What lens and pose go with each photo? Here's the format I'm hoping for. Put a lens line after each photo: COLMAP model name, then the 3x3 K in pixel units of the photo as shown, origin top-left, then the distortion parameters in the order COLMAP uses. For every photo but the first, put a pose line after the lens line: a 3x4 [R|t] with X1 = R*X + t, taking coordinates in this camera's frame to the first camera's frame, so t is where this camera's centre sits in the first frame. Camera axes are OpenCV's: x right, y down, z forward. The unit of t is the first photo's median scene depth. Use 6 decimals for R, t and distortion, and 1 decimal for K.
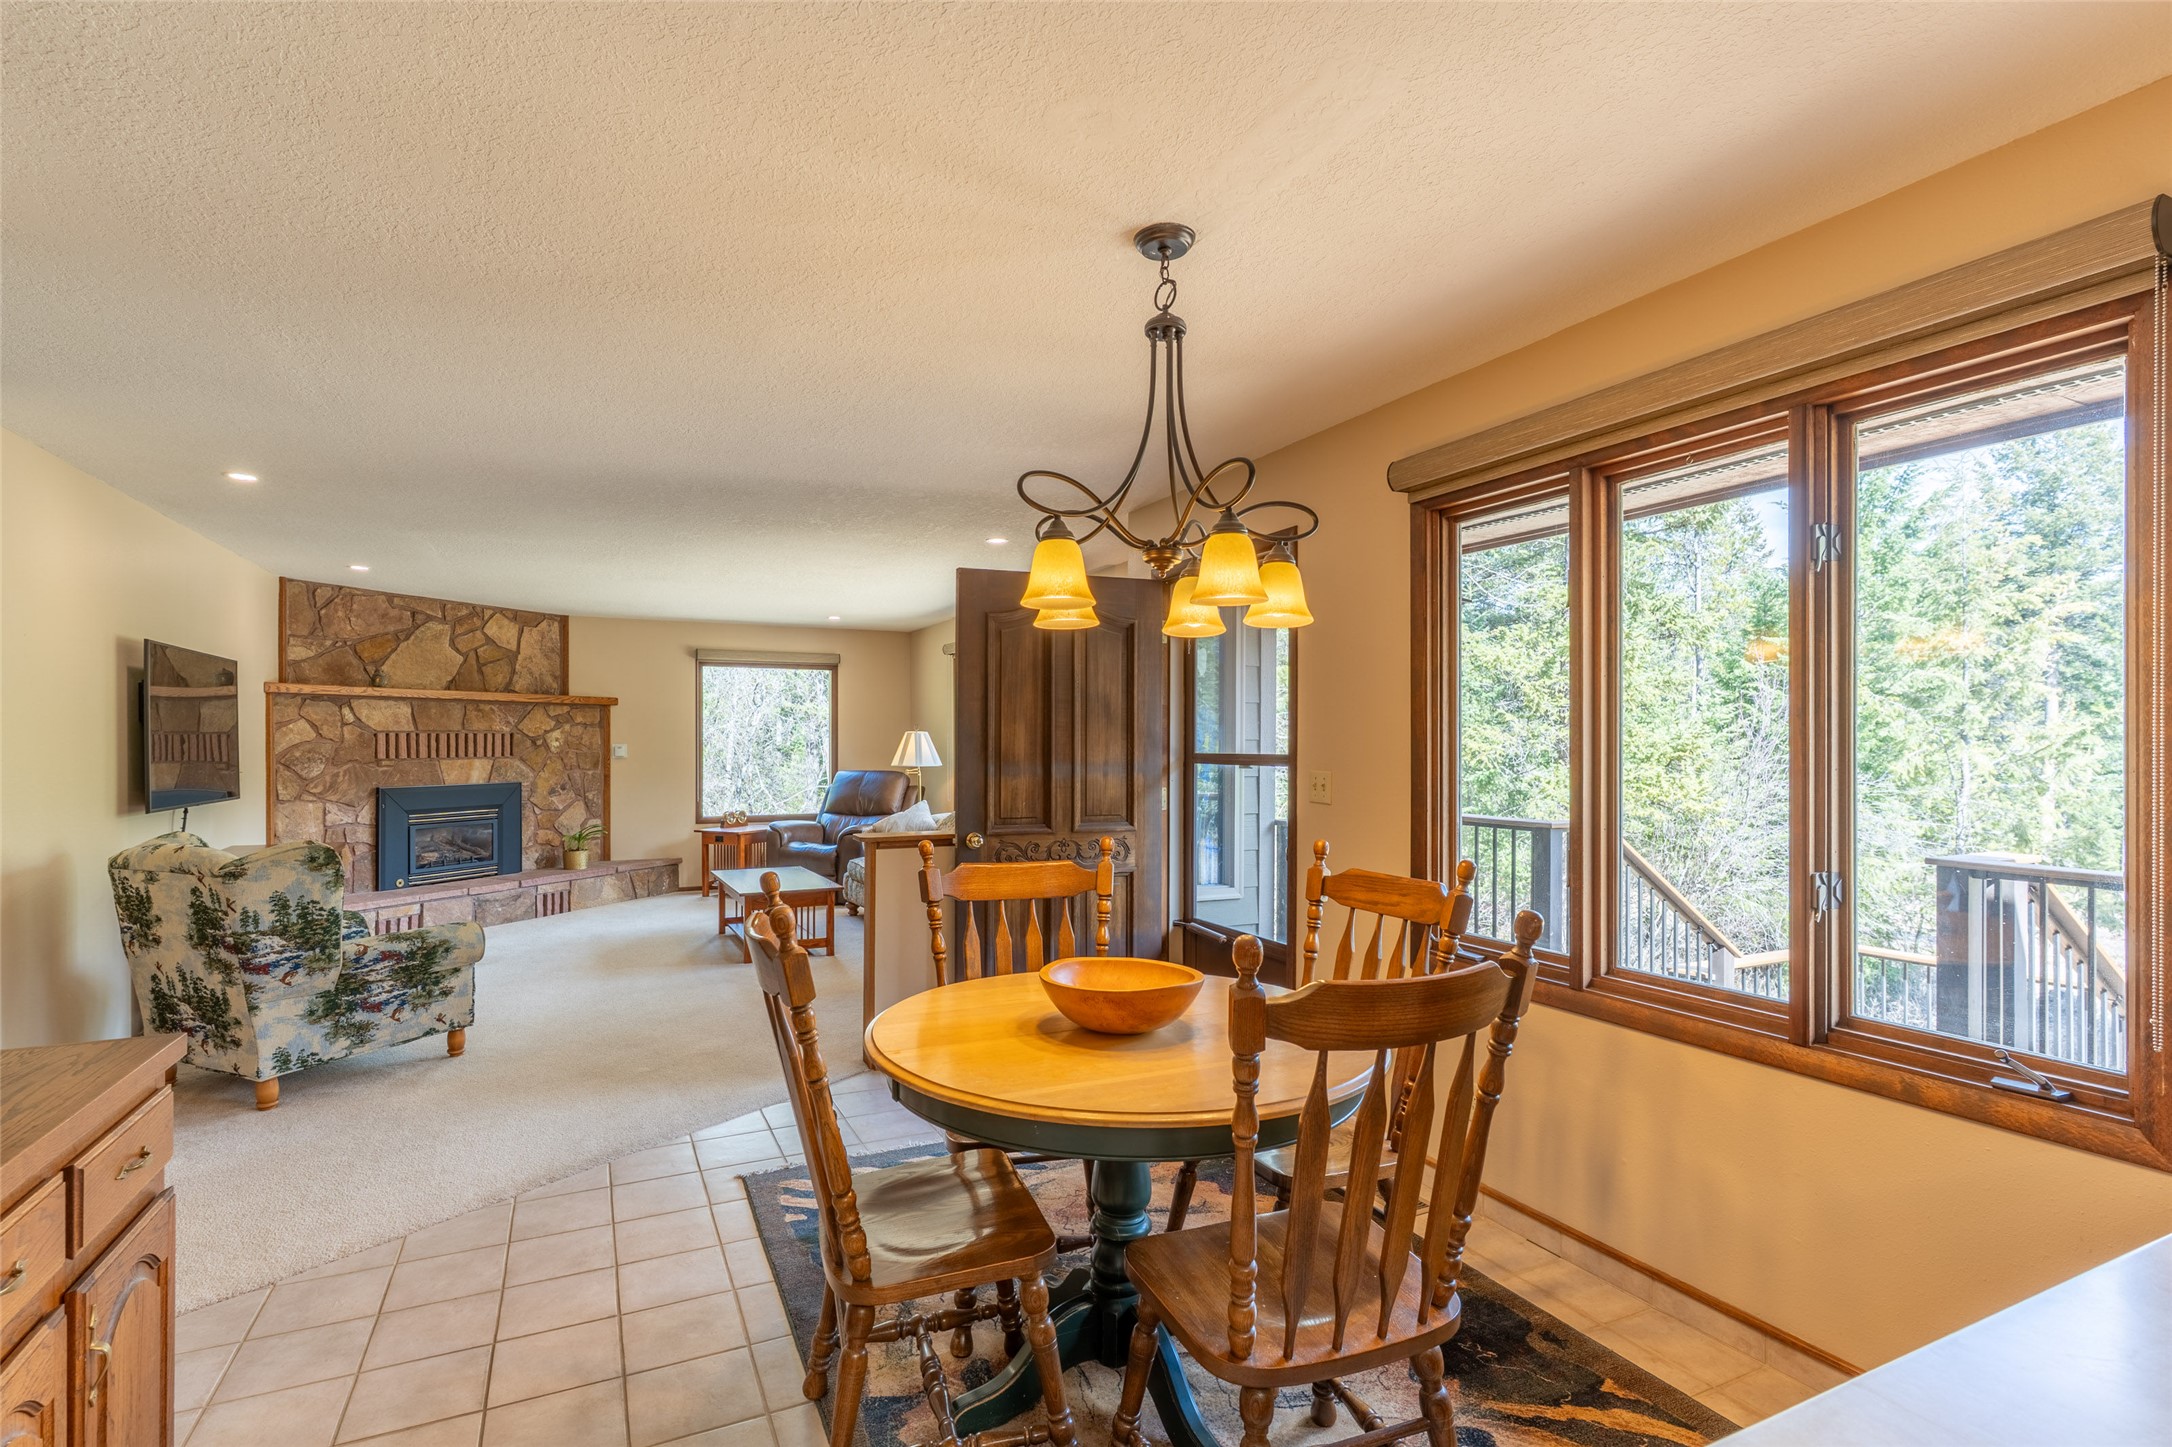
lens RADIAL K [[1025.3, 0, 1071.0], [0, 1025.3, 735.3], [0, 0, 1]] dist [-0.001821, 0.001539]
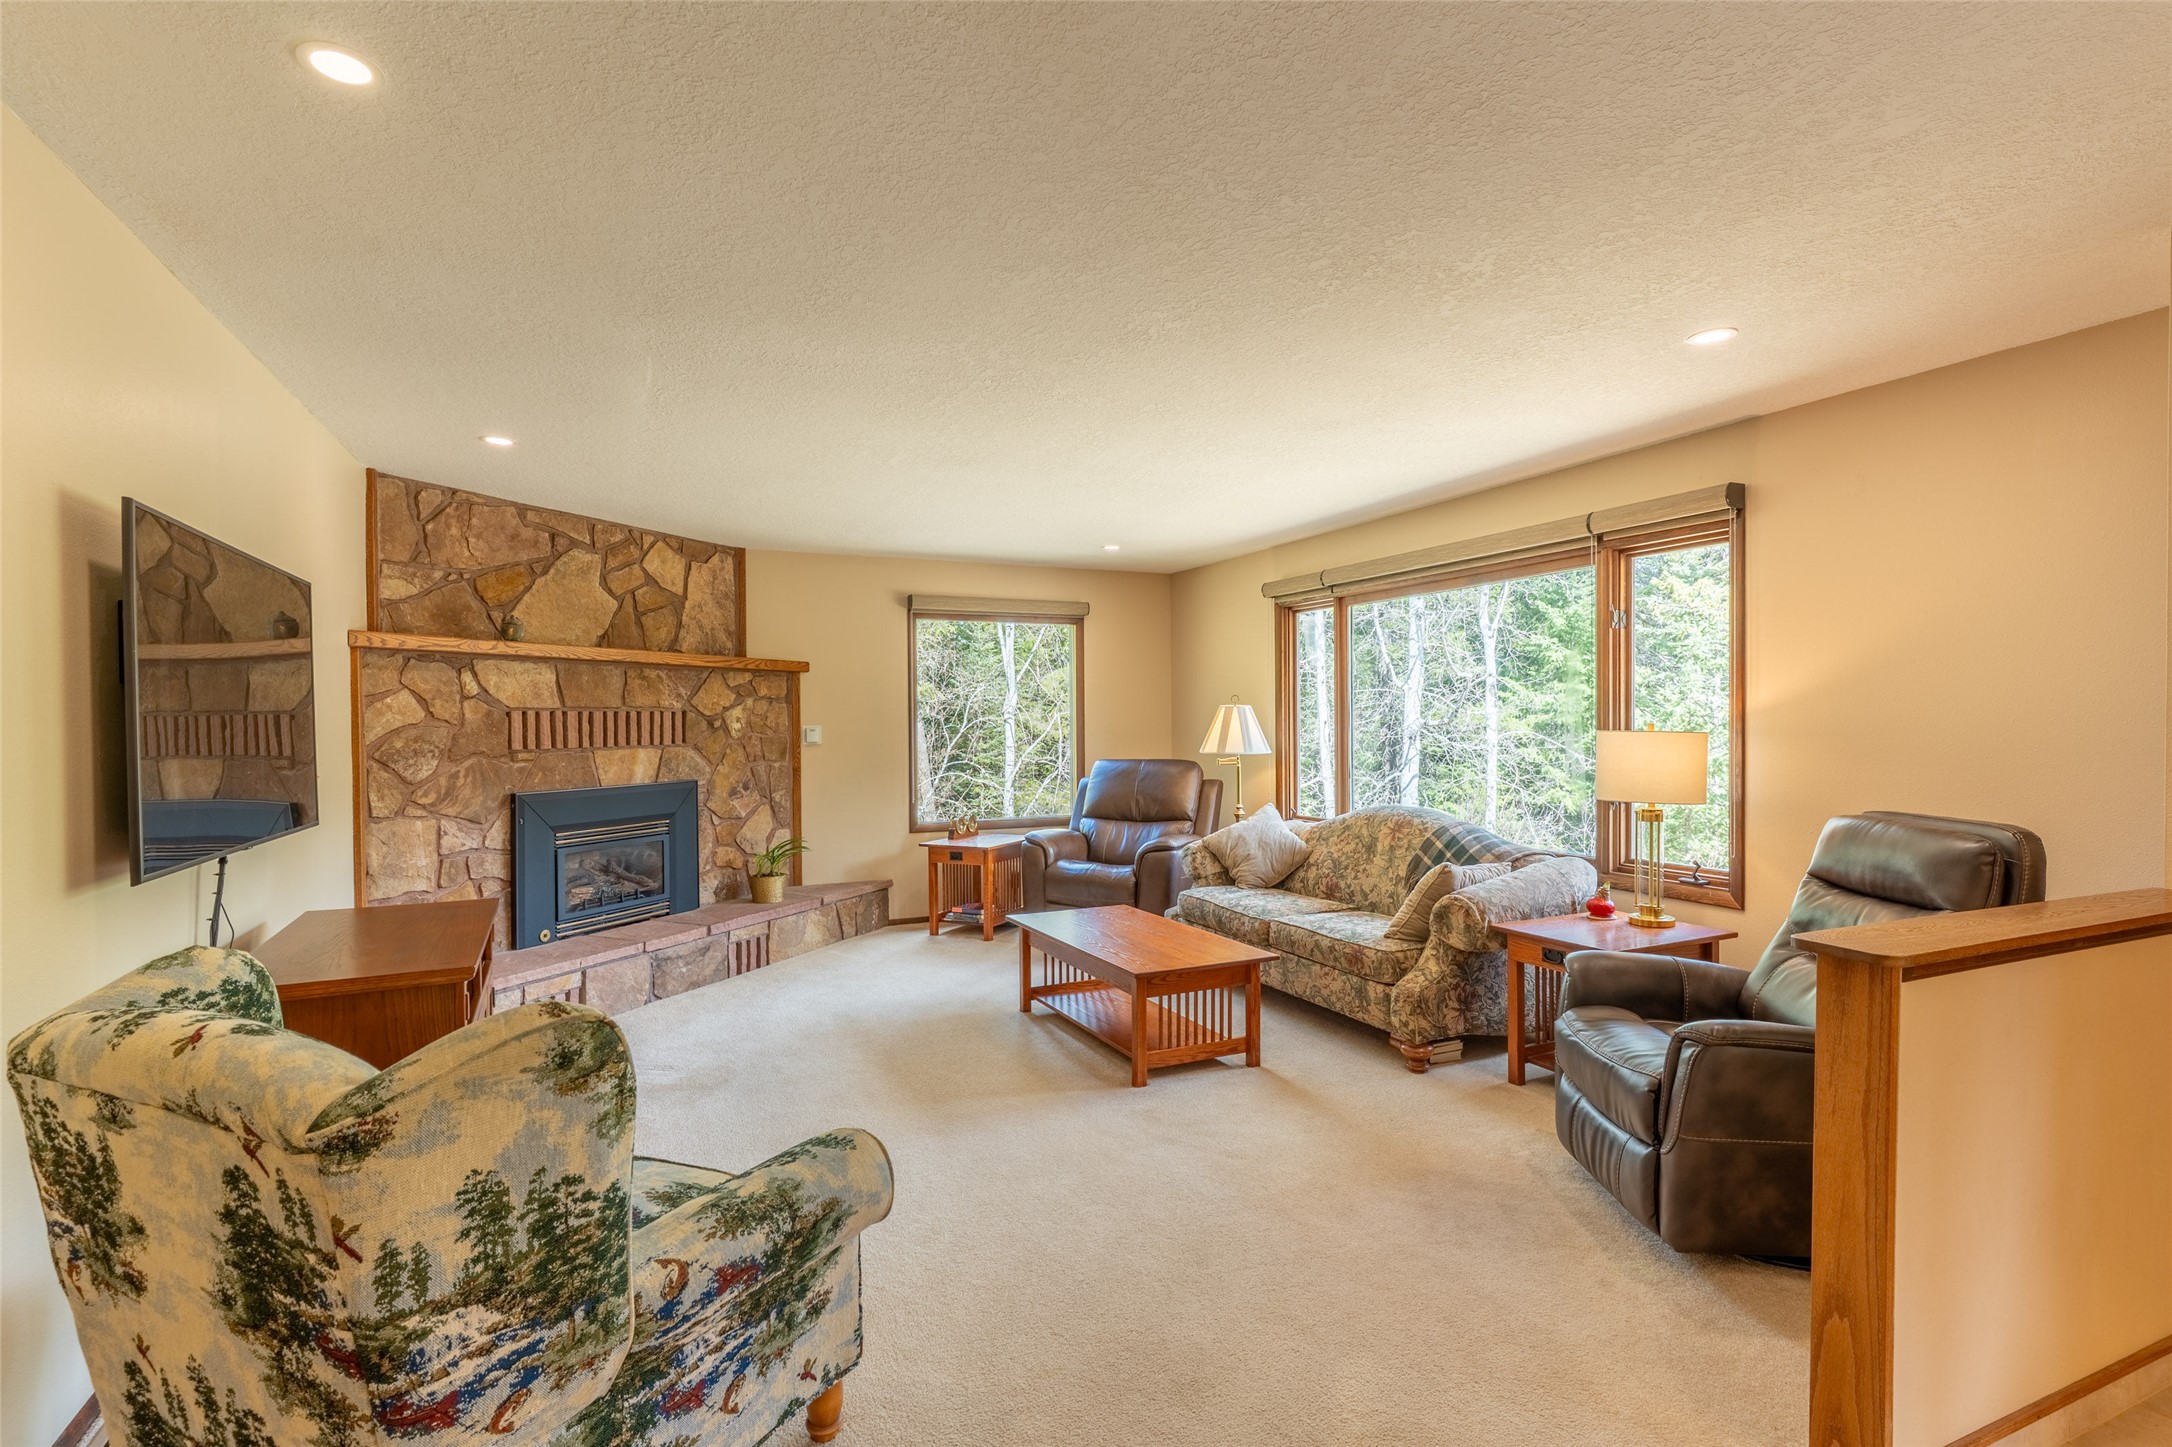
lens RADIAL K [[1023.4, 0, 1075.4], [0, 1023.4, 720.6], [0, 0, 1]] dist [-0.002263, -0.000081]
pose [[0.999648, -0.007024, -0.025588, -0.290332], [0.007182, 0.999956, 0.006090, 0.002588], [0.025544, -0.006272, 0.999654, 0.342831]]
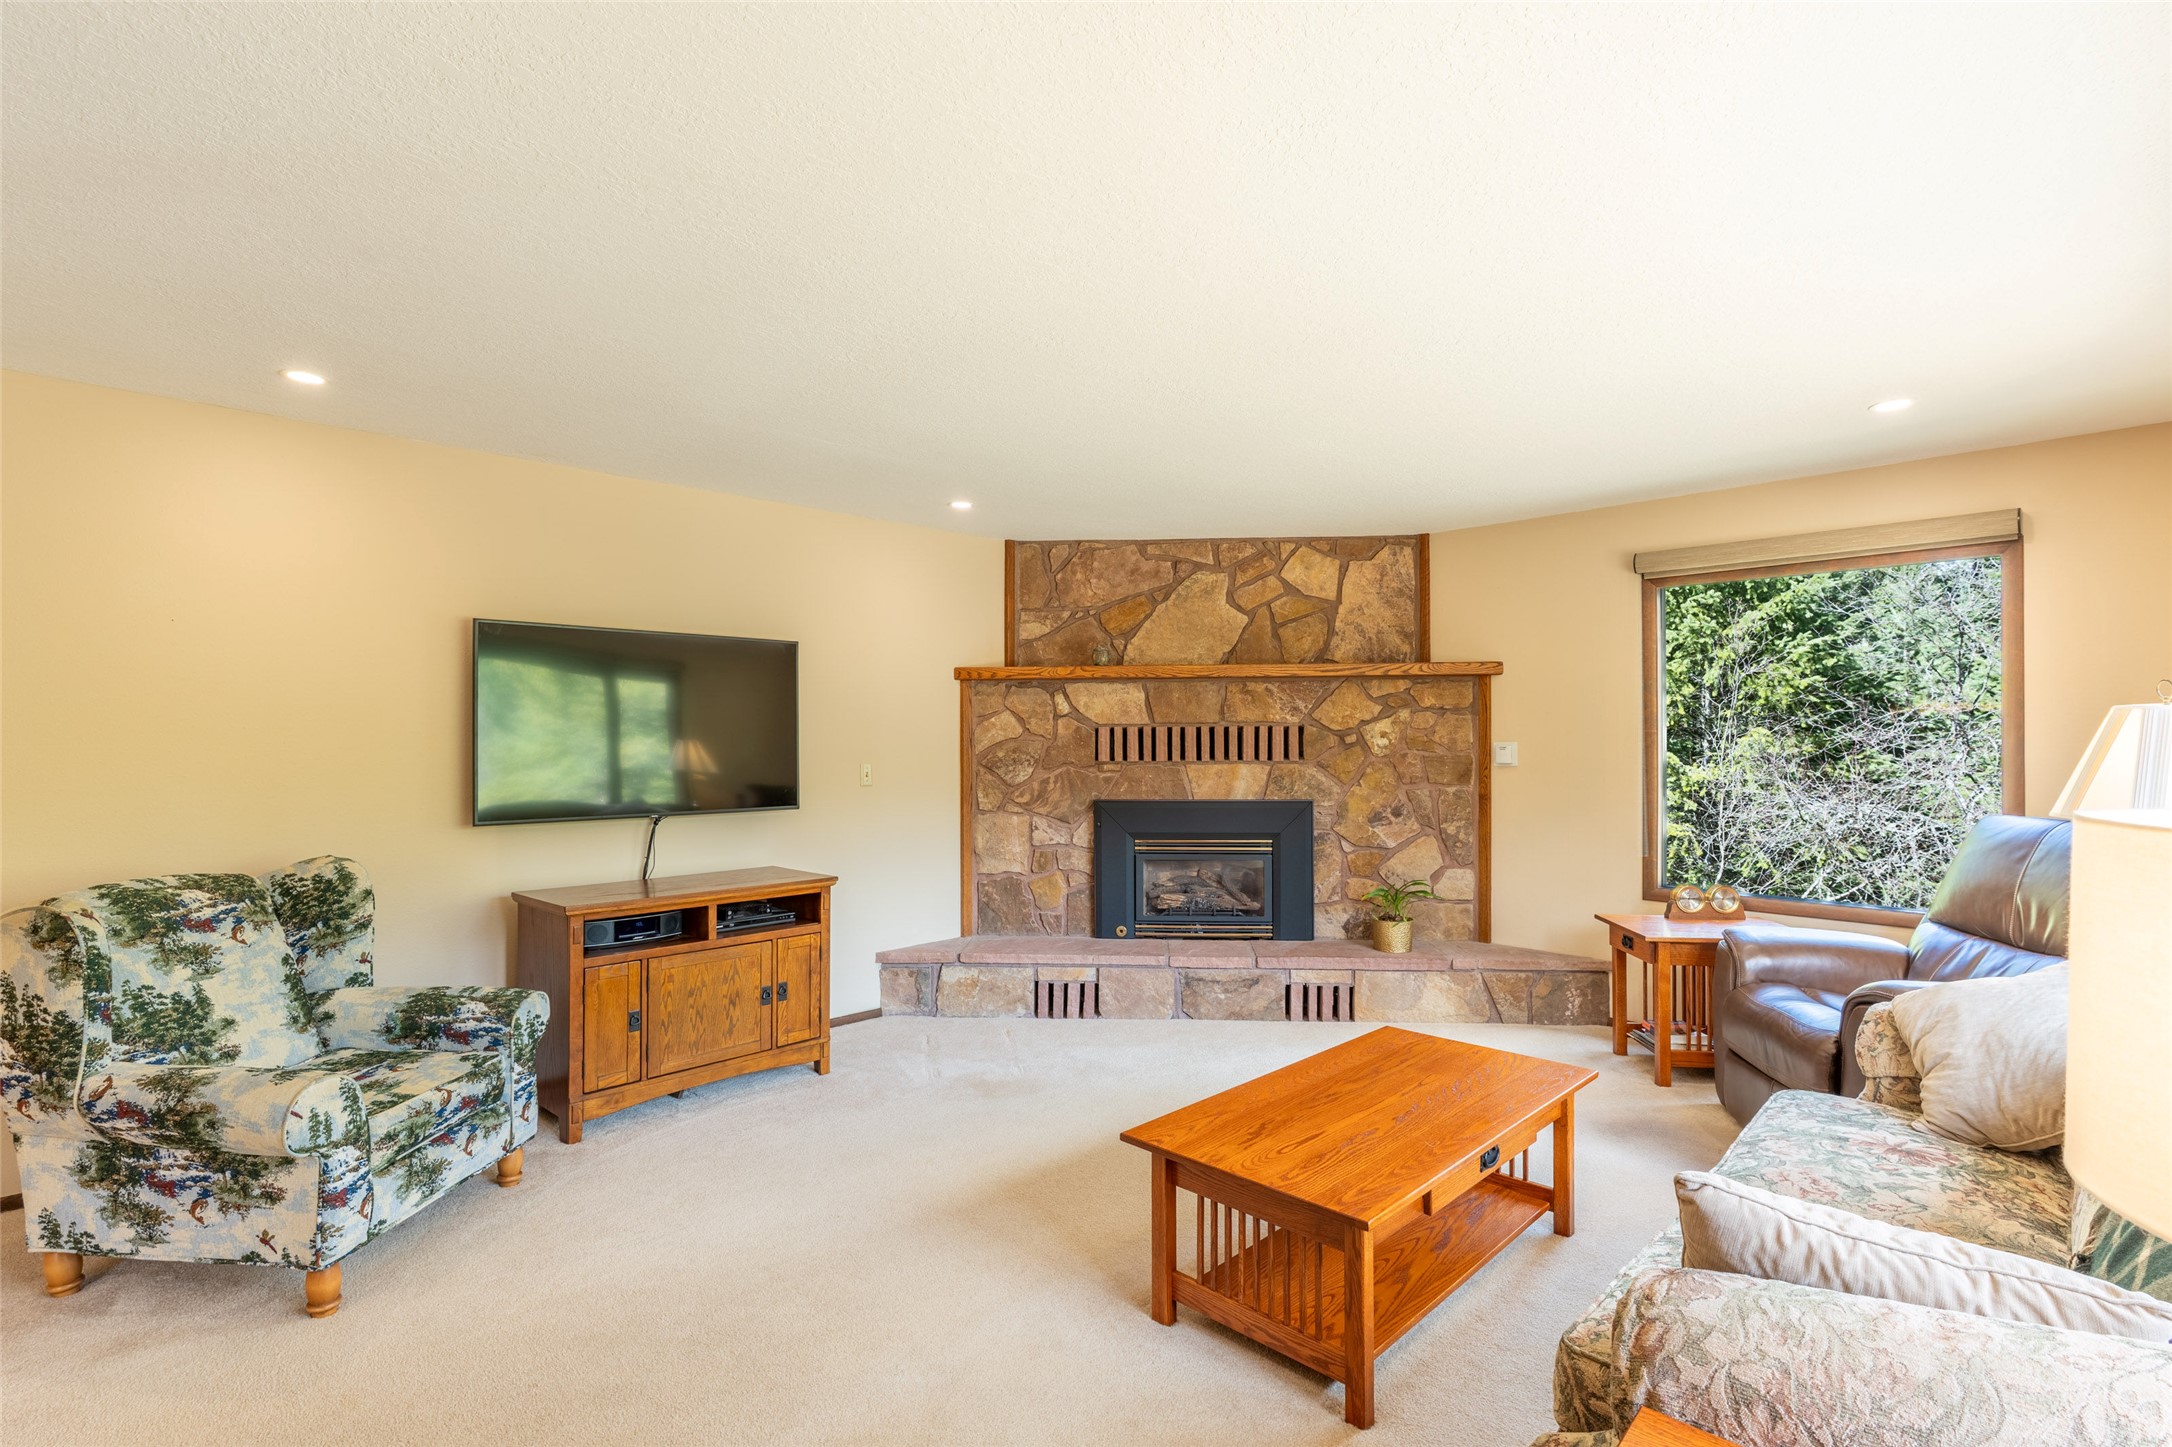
lens RADIAL K [[1029.5, 0, 1086.0], [0, 1029.5, 723.5], [0, 0, 1]] dist [-0.002569, -0.000204]
pose [[0.323290, -0.012313, -0.946220, 0.035378], [0.007525, 0.999917, -0.010441, 0.003026], [0.946270, -0.003745, 0.323356, 0.733681]]
